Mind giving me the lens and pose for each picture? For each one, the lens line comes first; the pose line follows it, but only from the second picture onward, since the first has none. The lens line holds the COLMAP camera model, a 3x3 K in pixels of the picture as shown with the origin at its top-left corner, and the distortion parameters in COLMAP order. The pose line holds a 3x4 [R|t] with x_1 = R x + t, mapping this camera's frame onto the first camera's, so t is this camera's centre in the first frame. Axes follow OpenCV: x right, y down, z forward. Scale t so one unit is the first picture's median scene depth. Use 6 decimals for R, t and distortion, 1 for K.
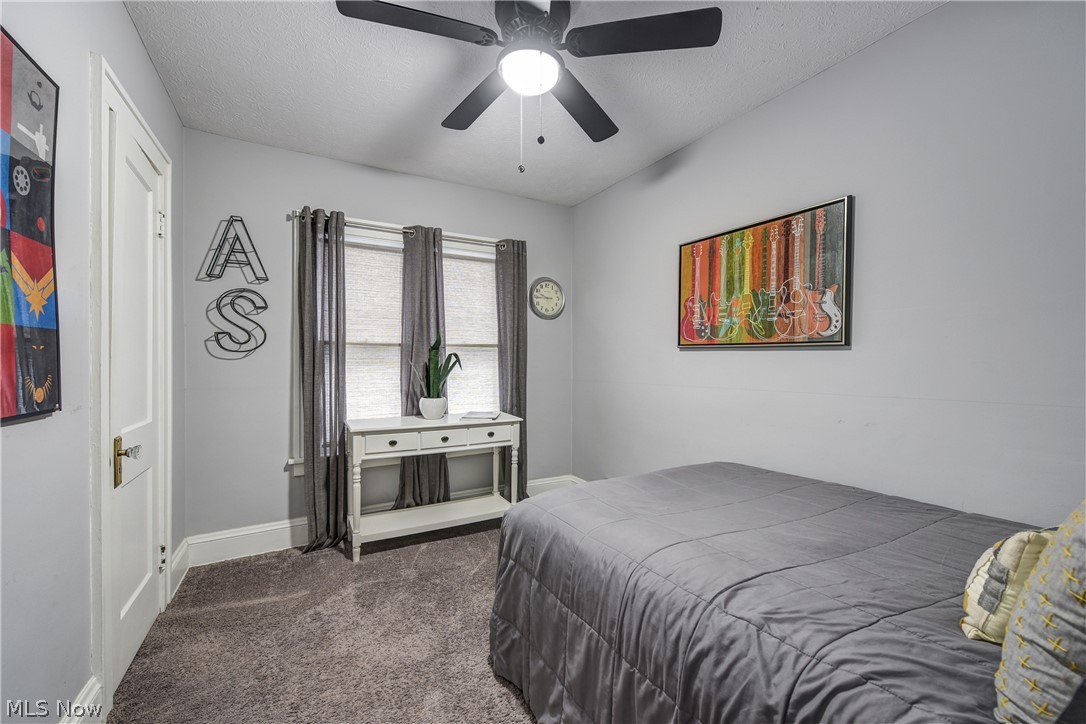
lens RADIAL K [[438.8, 0, 542.3], [0, 438.8, 361.1], [0, 0, 1]] dist [0.011922, -0.001817]
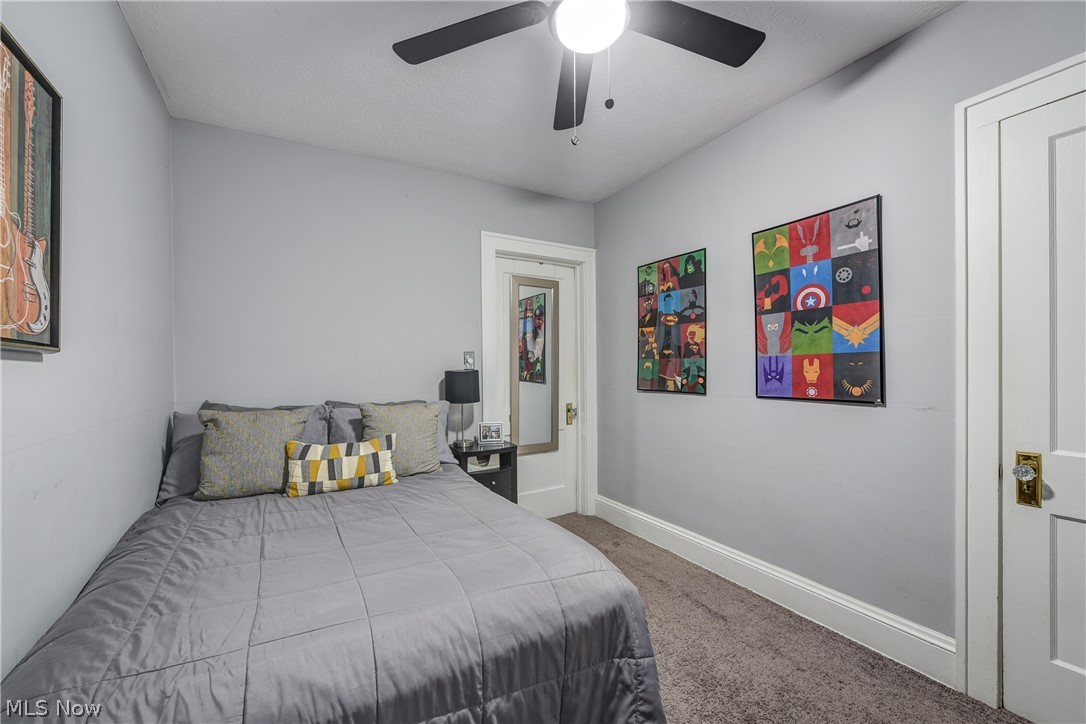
lens RADIAL K [[438.8, 0, 543.6], [0, 438.8, 364.7], [0, 0, 1]] dist [0.011922, -0.001817]
pose [[-0.999982, 0.005396, -0.002738, 0.062471], [0.005392, 0.999984, 0.001464, -0.018368], [0.002745, 0.001449, -0.999995, 1.530531]]
